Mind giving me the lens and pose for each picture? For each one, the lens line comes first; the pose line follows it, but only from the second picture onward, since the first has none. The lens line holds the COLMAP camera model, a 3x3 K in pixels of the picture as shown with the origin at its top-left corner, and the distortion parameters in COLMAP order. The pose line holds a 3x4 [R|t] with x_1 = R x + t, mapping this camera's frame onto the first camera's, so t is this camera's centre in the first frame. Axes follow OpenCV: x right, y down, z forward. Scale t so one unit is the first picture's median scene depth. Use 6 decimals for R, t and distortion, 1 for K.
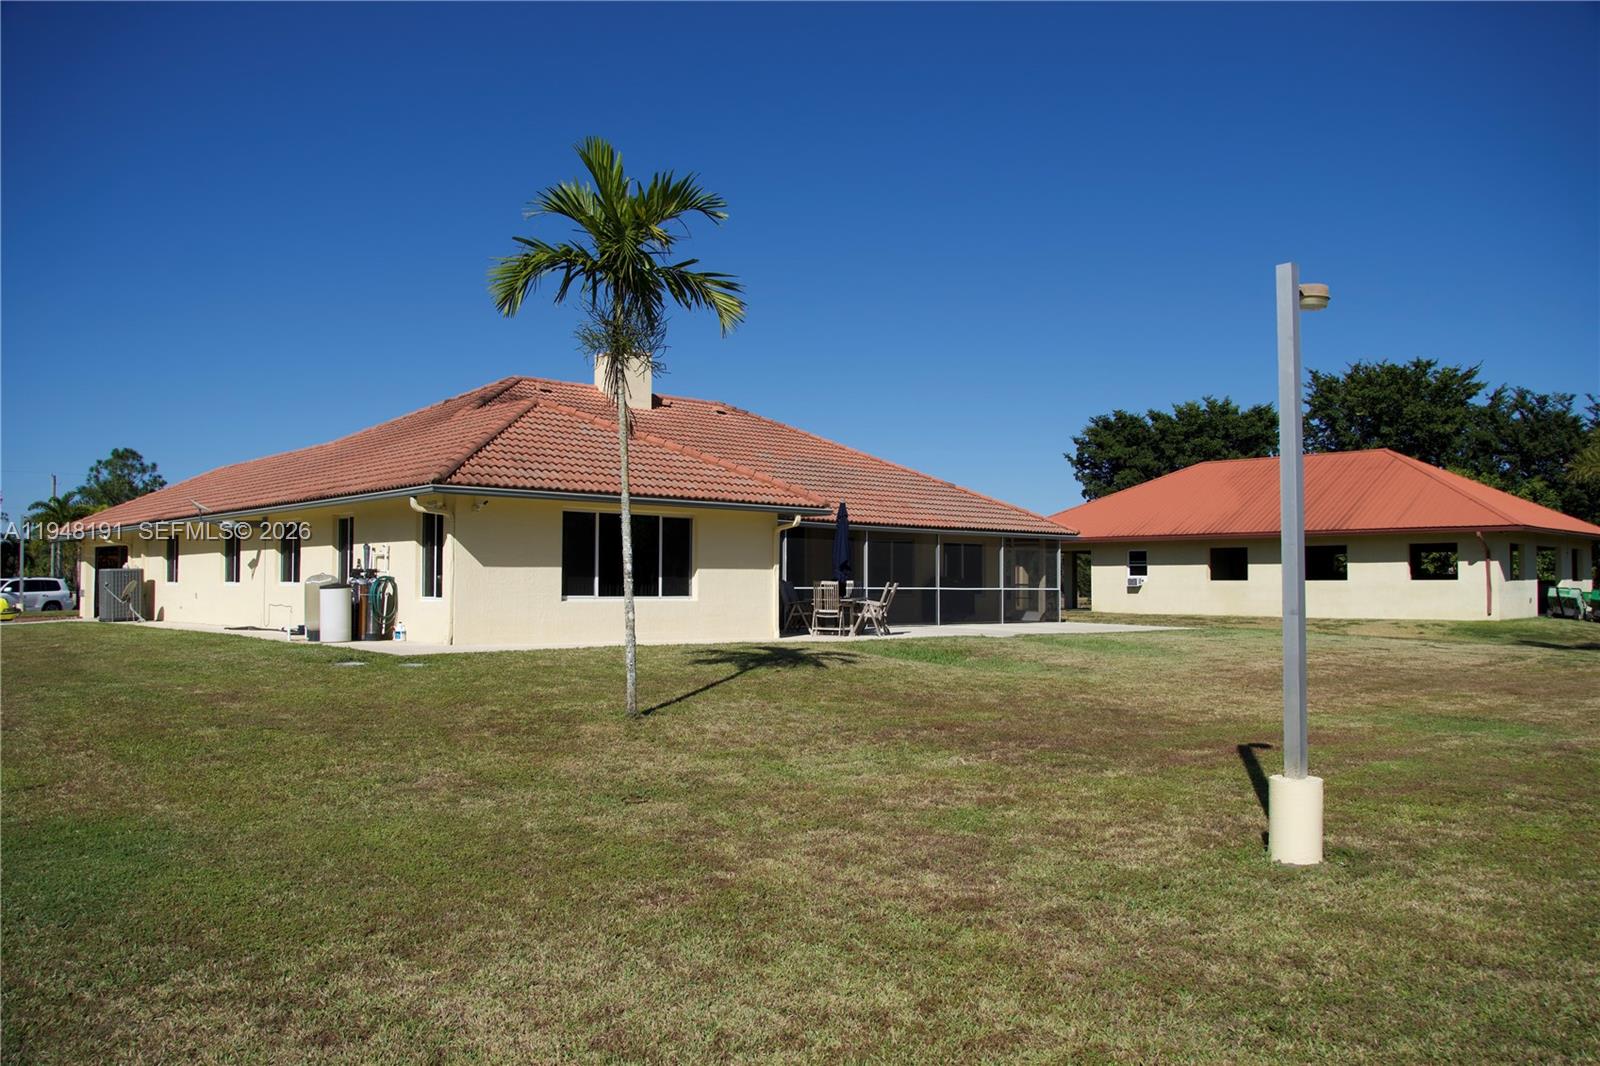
lens RADIAL K [[1189.9, 0, 800.2], [0, 1189.9, 536.8], [0, 0, 1]] dist [-0.062724, -0.014574]
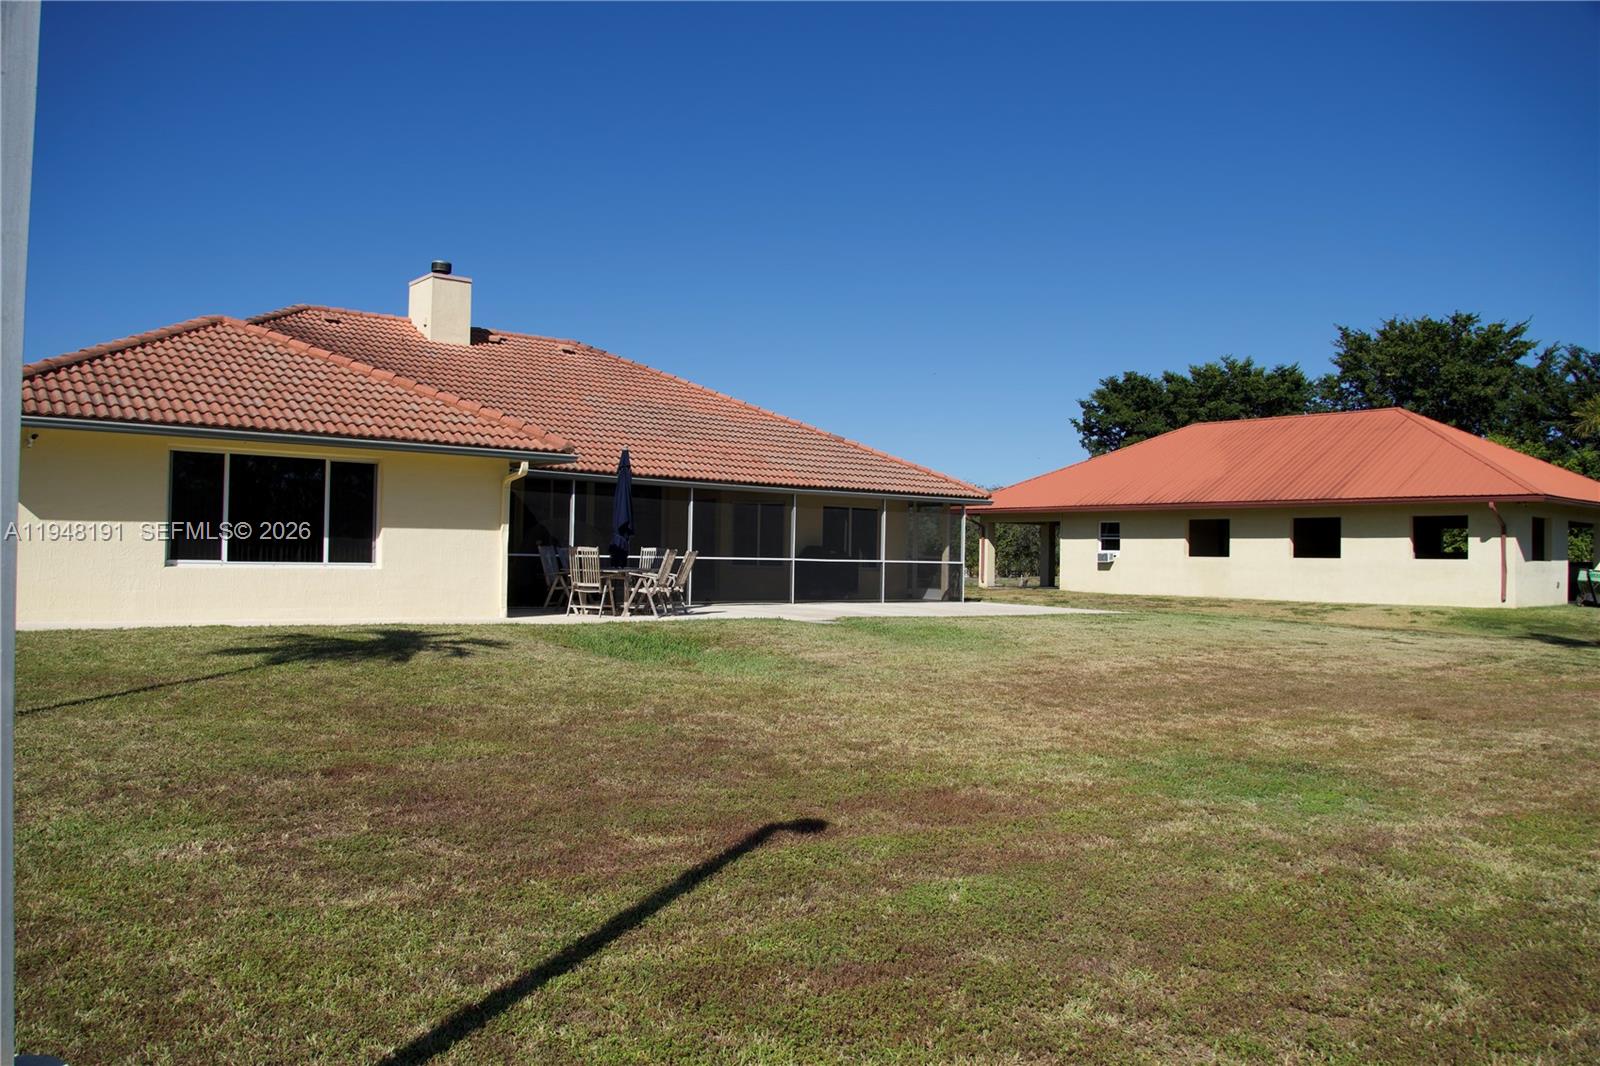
lens RADIAL K [[1189.9, 0, 799.9], [0, 1189.9, 543.7], [0, 0, 1]] dist [-0.062724, -0.014574]
pose [[0.998415, 0.011954, -0.055004, 0.123940], [-0.010416, 0.999549, 0.028154, 0.006672], [0.055316, -0.027537, 0.998089, 0.126650]]
